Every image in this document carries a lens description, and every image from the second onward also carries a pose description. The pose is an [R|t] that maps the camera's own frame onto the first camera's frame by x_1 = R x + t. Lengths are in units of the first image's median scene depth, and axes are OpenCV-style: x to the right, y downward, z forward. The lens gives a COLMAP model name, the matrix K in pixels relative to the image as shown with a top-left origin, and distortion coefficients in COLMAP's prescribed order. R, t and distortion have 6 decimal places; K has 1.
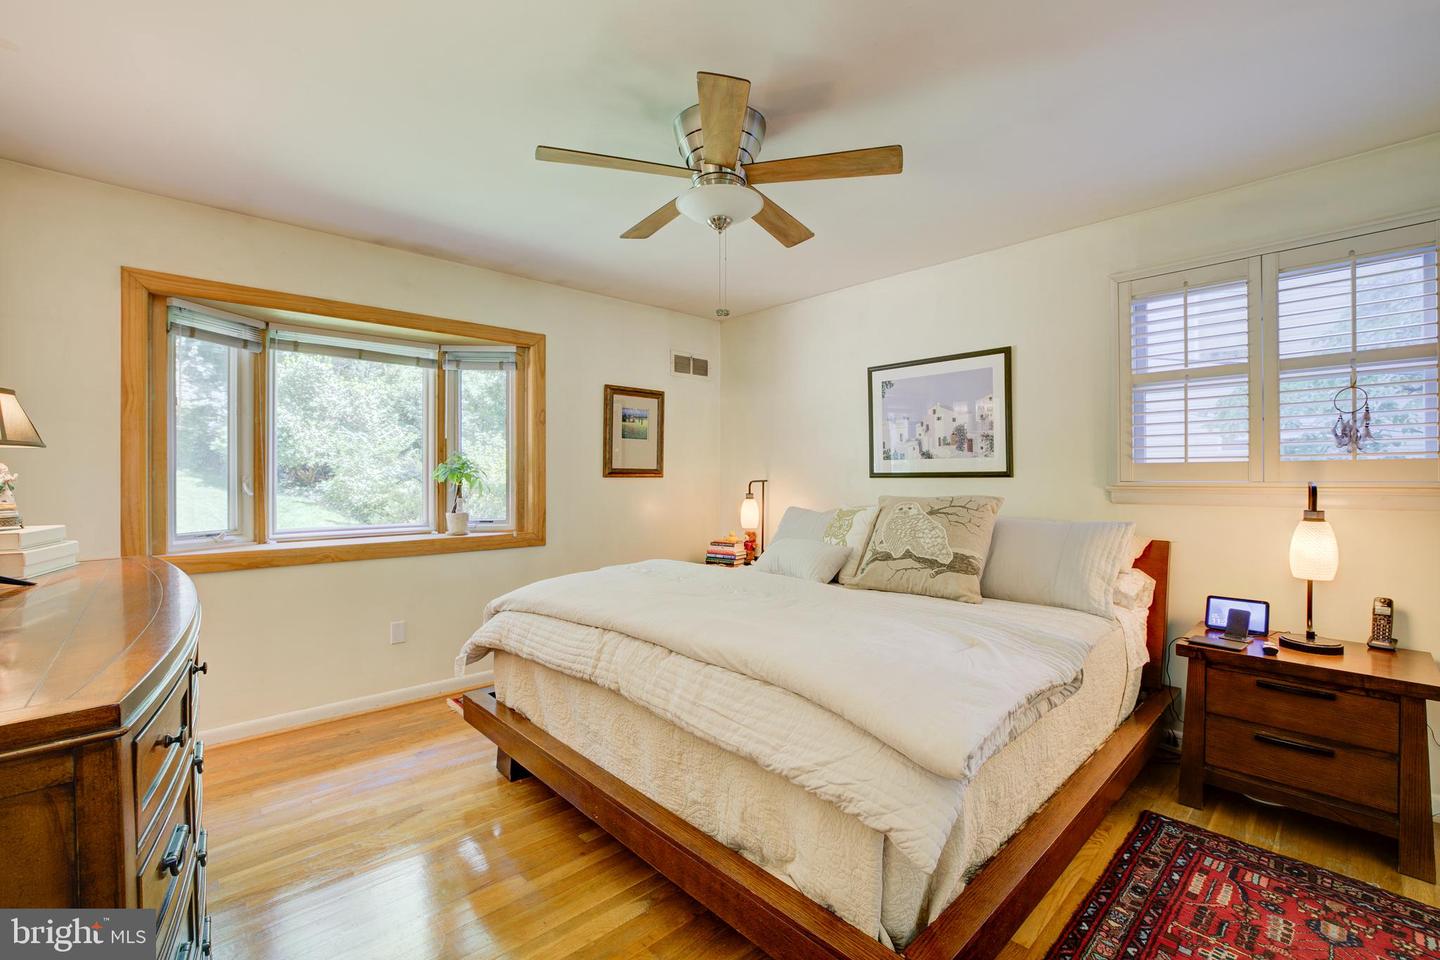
lens RADIAL K [[624.6, 0, 731.7], [0, 624.6, 473.0], [0, 0, 1]] dist [-0.031471, 0.005412]
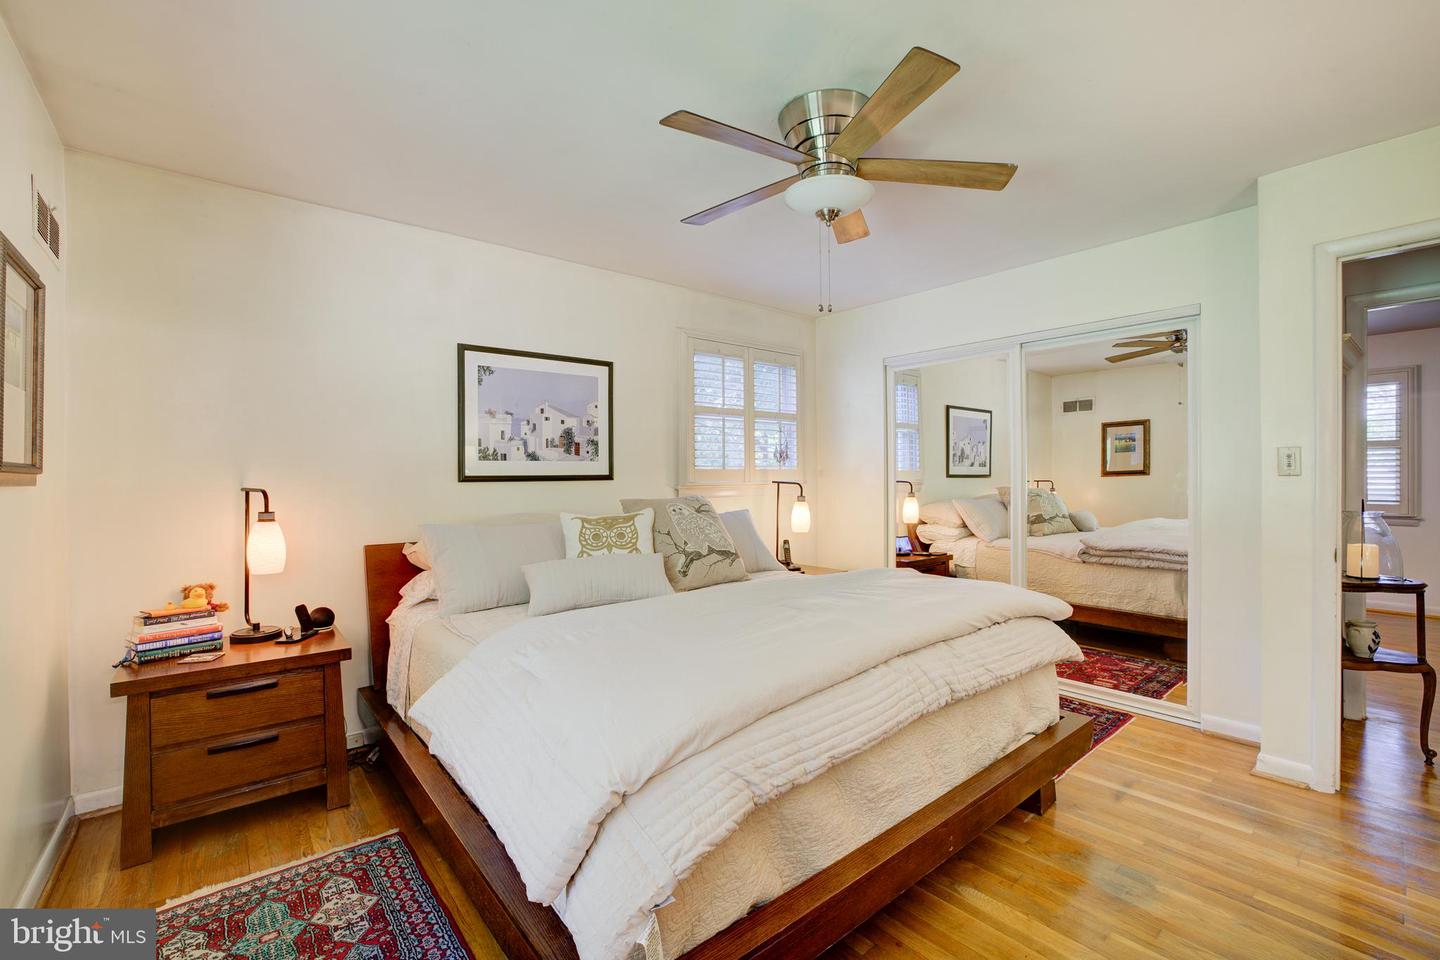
lens RADIAL K [[624.6, 0, 727.7], [0, 624.6, 478.8], [0, 0, 1]] dist [-0.031471, 0.005412]
pose [[0.064887, -0.001934, 0.997891, -0.623930], [0.001235, 0.999998, 0.001857, 0.002878], [-0.997892, 0.001112, 0.064889, 0.689345]]
